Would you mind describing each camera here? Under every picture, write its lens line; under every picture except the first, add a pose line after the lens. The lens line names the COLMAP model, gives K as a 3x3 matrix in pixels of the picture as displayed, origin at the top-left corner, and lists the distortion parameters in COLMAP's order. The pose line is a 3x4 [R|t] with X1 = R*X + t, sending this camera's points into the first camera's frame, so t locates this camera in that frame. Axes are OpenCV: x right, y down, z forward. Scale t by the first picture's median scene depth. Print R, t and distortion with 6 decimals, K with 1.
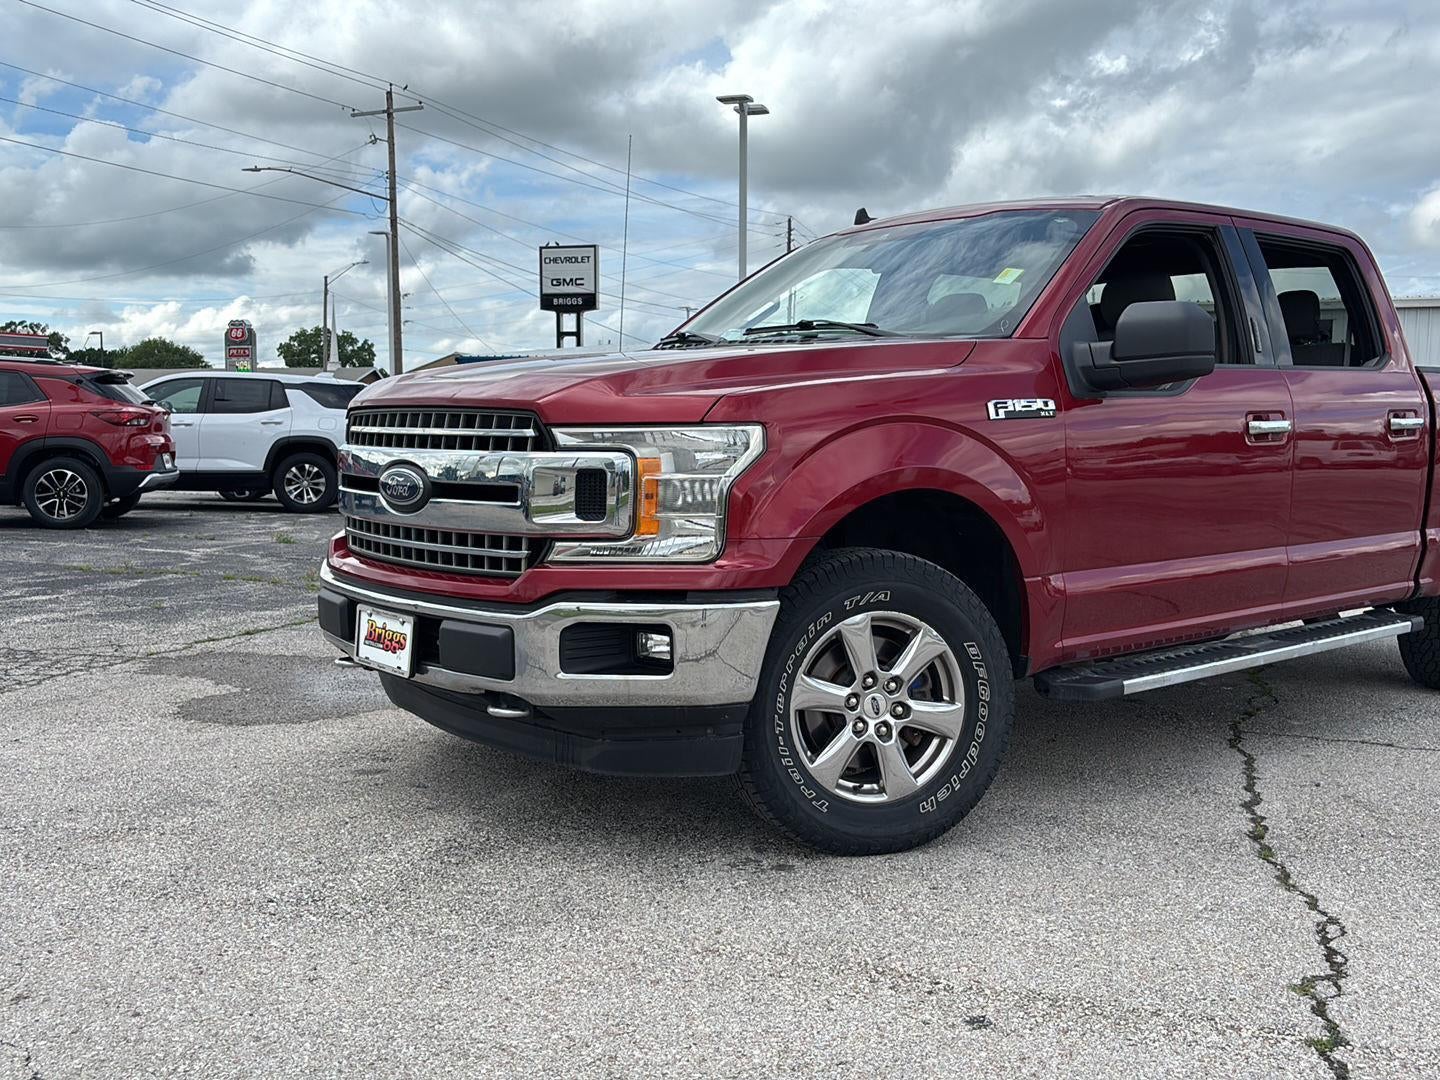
lens RADIAL K [[1368.6, 0, 720.0], [0, 1368.6, 540.0], [0, 0, 1]] dist [0.055912, -0.094399]
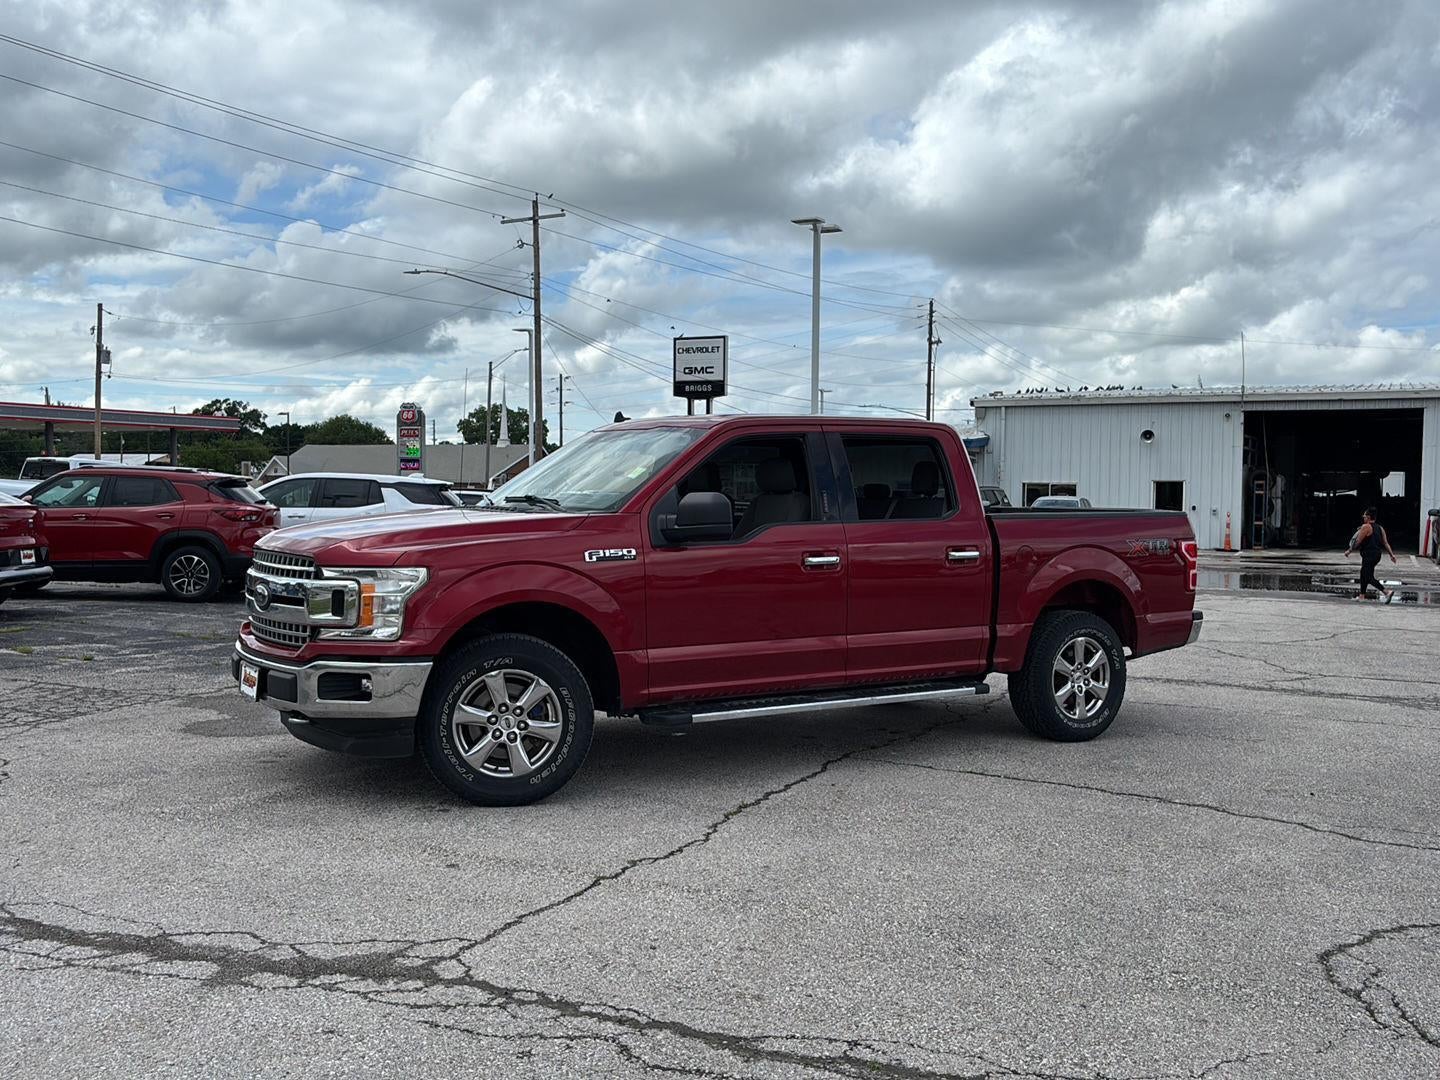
lens RADIAL K [[1329.9, 0, 712.9], [0, 1329.9, 551.1], [0, 0, 1]] dist [0.121214, -0.326259]
pose [[0.993367, 0.009510, -0.114591, 0.568311], [-0.014688, 0.998905, -0.044429, -0.028393], [0.114043, 0.045817, 0.992419, -0.695728]]
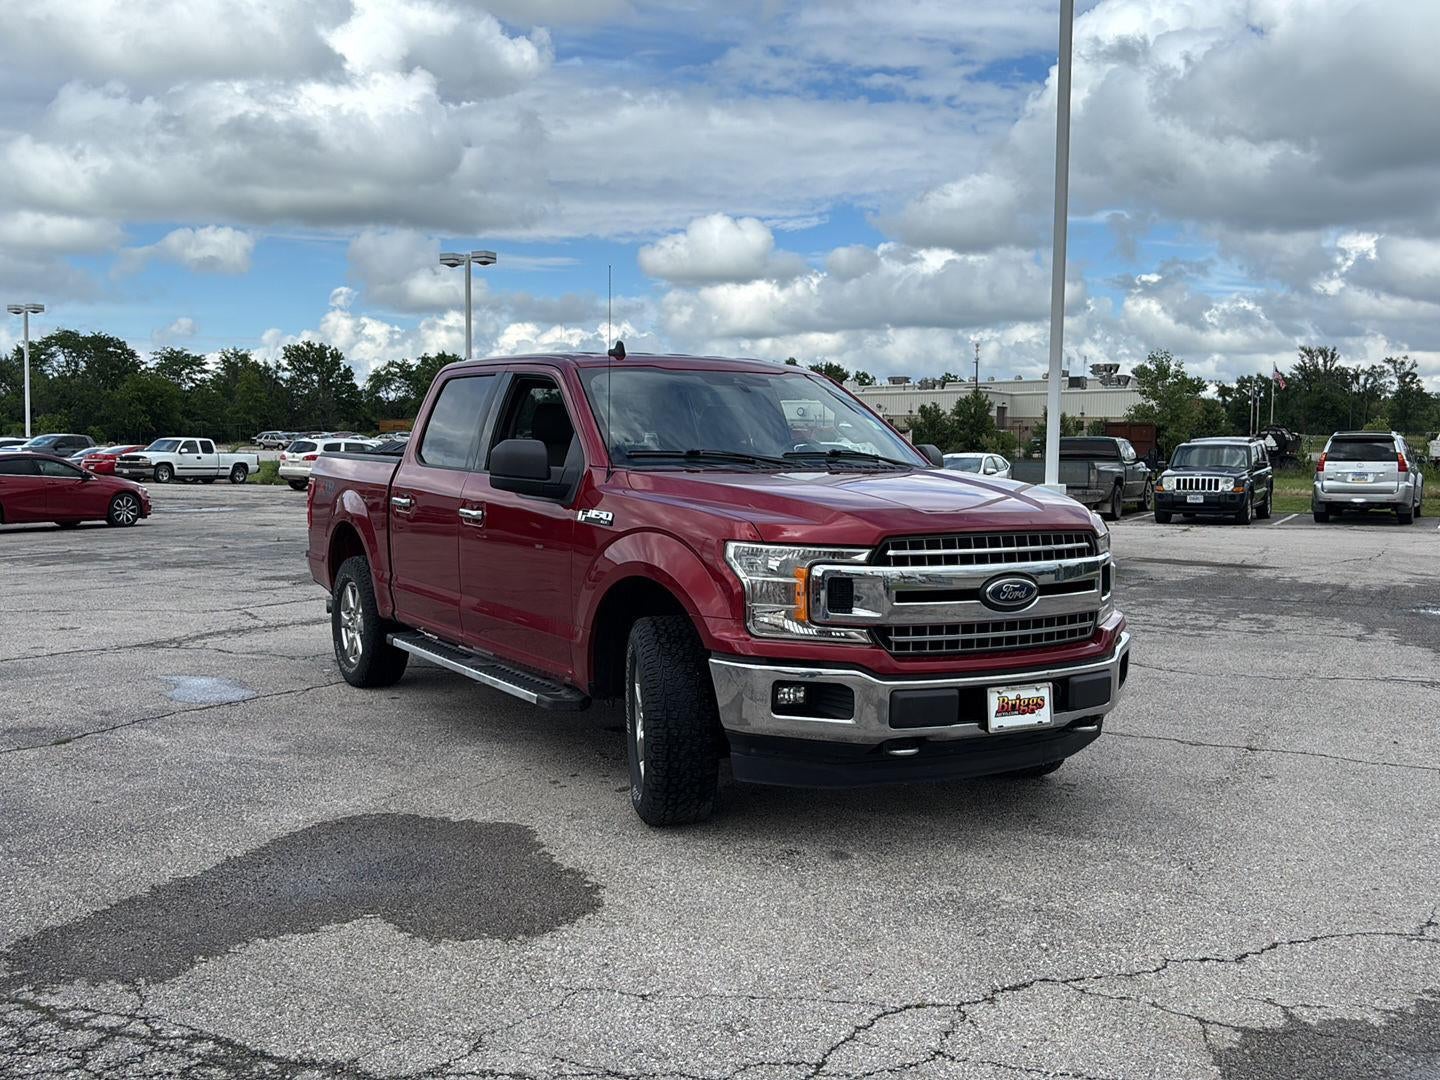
lens RADIAL K [[1375.5, 0, 703.0], [0, 1375.5, 547.0], [0, 0, 1]] dist [0.028850, -0.066281]
pose [[0.153386, -0.072747, 0.985485, -1.623514], [0.072281, 0.995441, 0.062231, -0.190553], [-0.985519, 0.061687, 0.157945, 1.097971]]
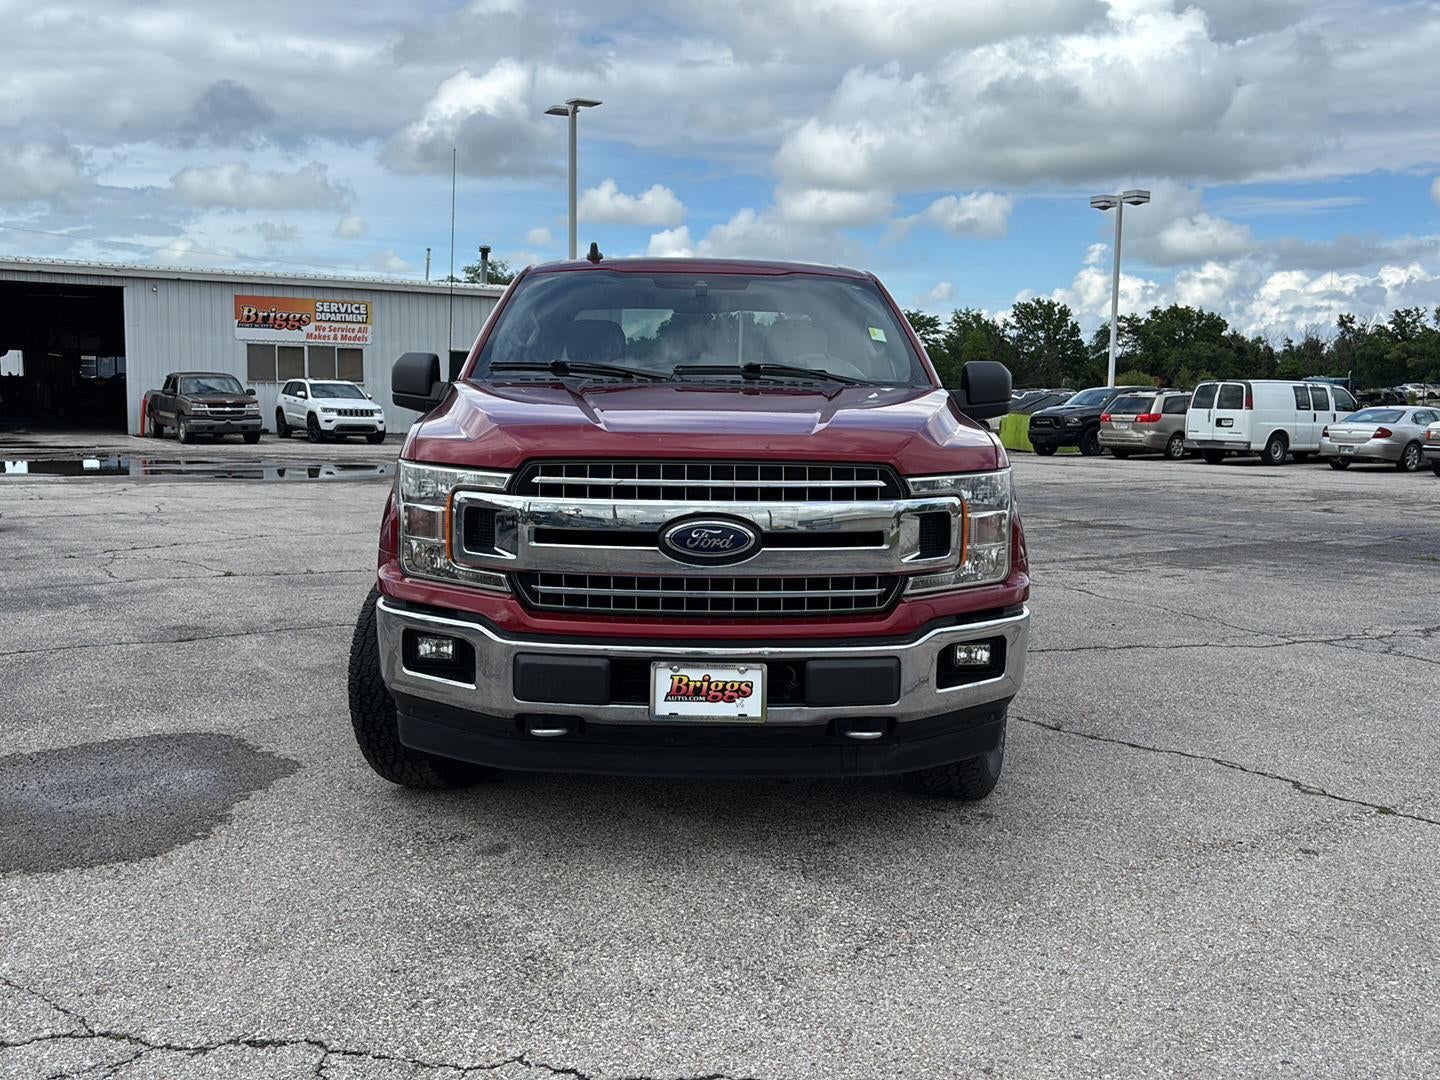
lens RADIAL K [[1368.6, 0, 720.0], [0, 1368.6, 540.0], [0, 0, 1]] dist [0.055912, -0.094399]
pose [[0.623680, -0.076002, 0.777977, -1.023652], [0.054265, 0.997071, 0.053903, -0.092879], [-0.779794, 0.008598, 0.625977, 0.371573]]
